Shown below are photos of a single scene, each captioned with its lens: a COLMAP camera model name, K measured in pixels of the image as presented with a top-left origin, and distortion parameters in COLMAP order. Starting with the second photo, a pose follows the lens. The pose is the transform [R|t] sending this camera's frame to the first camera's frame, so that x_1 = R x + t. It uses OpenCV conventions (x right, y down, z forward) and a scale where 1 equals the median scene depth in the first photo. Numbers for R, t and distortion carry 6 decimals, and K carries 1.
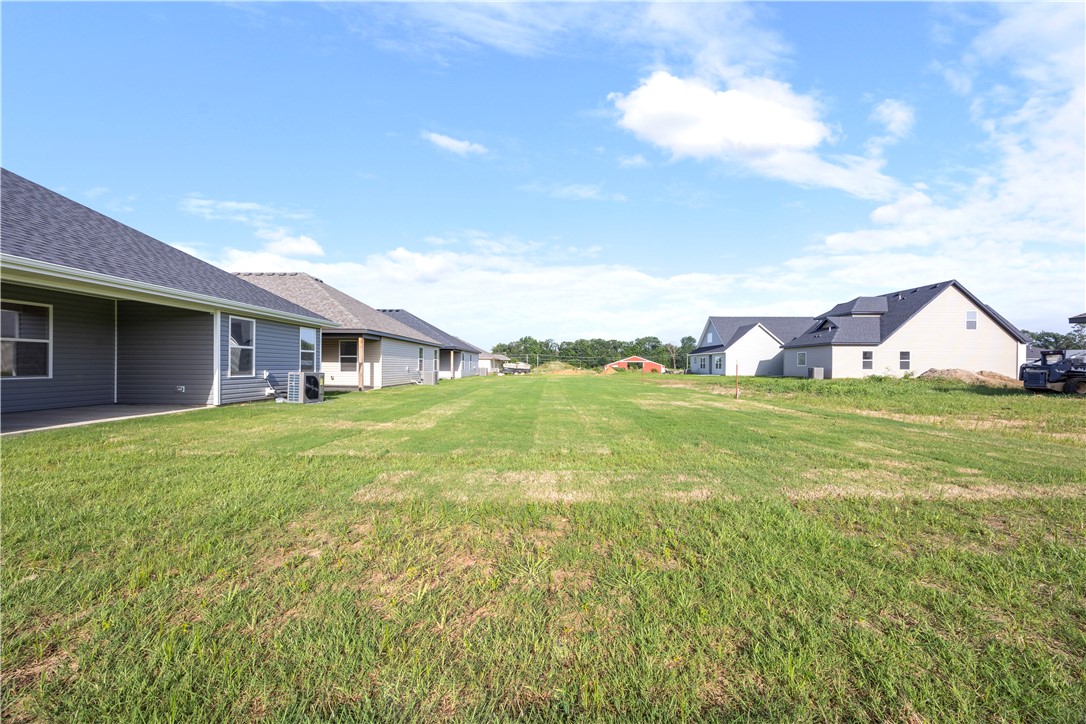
lens RADIAL K [[410.0, 0, 540.3], [0, 410.0, 367.3], [0, 0, 1]] dist [-0.003099, 0.000055]
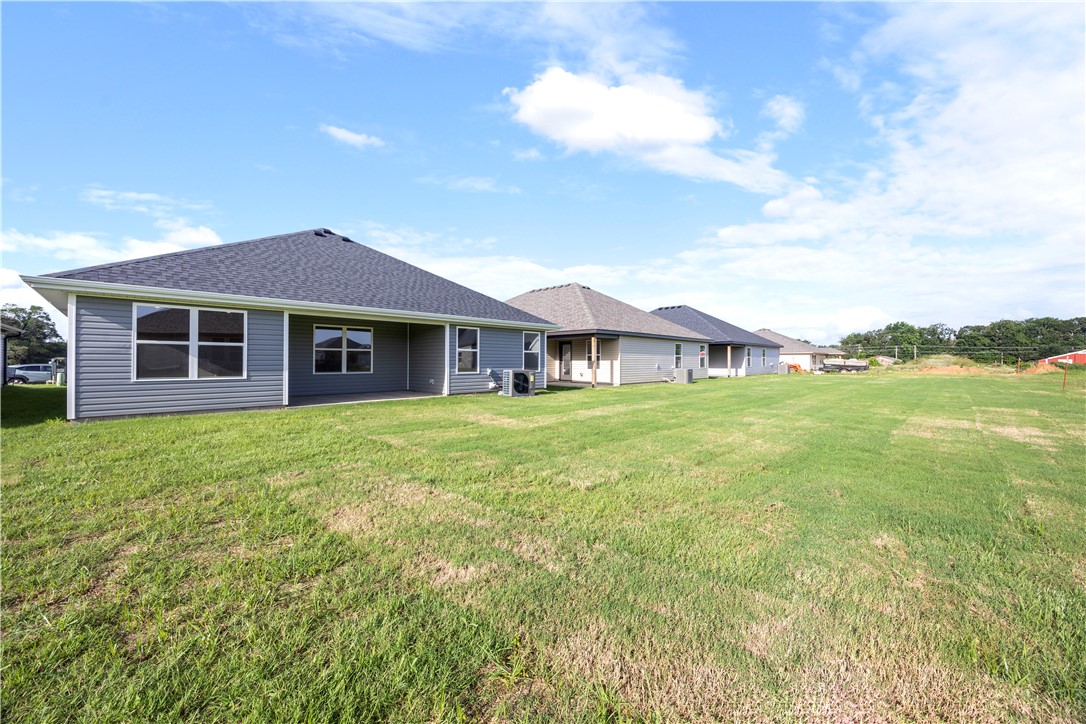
lens RADIAL K [[410.0, 0, 545.1], [0, 410.0, 361.7], [0, 0, 1]] dist [-0.003099, 0.000055]
pose [[0.999987, 0.004666, 0.001856, 0.270637], [-0.004639, 0.999894, -0.013815, 0.024142], [-0.001920, 0.013806, 0.999903, -0.008603]]
